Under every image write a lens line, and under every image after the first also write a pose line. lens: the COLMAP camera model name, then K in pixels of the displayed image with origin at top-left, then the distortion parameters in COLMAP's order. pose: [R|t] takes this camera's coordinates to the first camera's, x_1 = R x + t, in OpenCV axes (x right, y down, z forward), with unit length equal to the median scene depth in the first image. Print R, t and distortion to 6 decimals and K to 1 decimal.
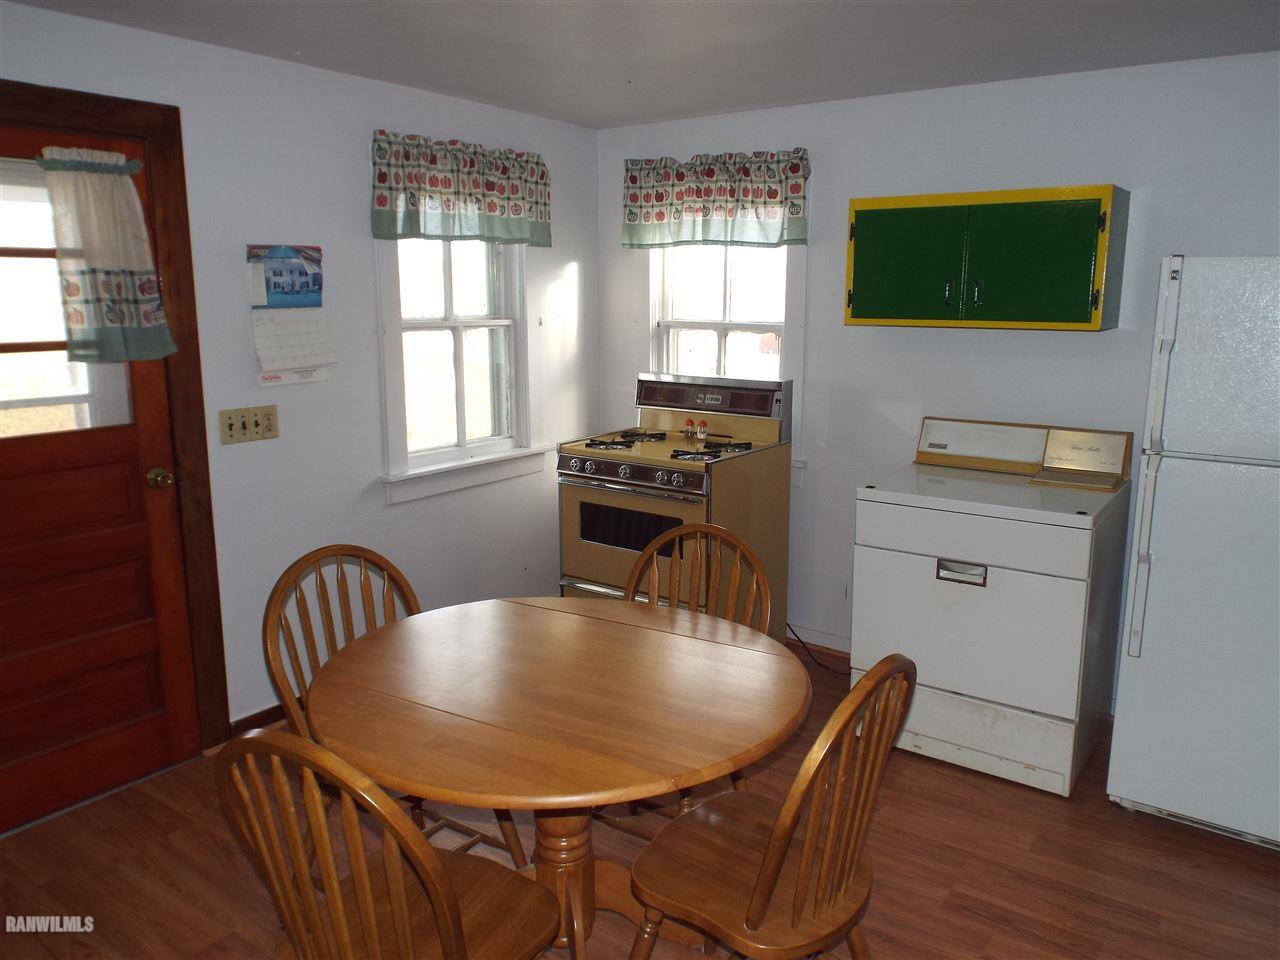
lens RADIAL K [[975.0, 0, 640.8], [0, 975.0, 484.7], [0, 0, 1]] dist [-0.005007, -0.009560]
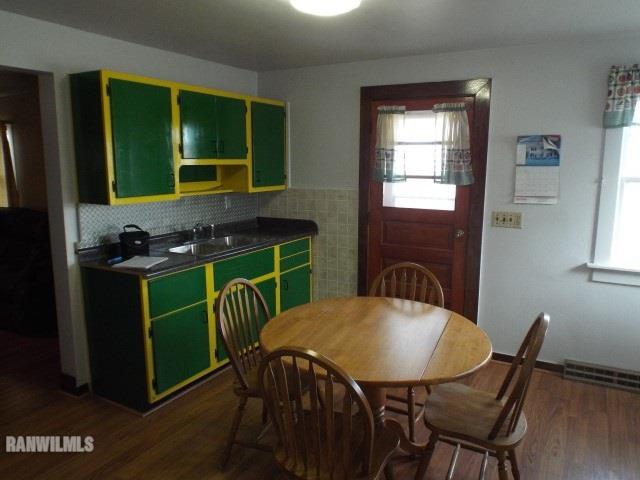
lens RADIAL K [[487.5, 0, 320.7], [0, 487.5, 237.4], [0, 0, 1]] dist [-0.005007, -0.009560]
pose [[0.108173, 0.165057, -0.980334, 0.599226], [-0.198941, 0.969768, 0.141326, -0.092510], [0.974023, 0.179741, 0.137739, 0.456677]]
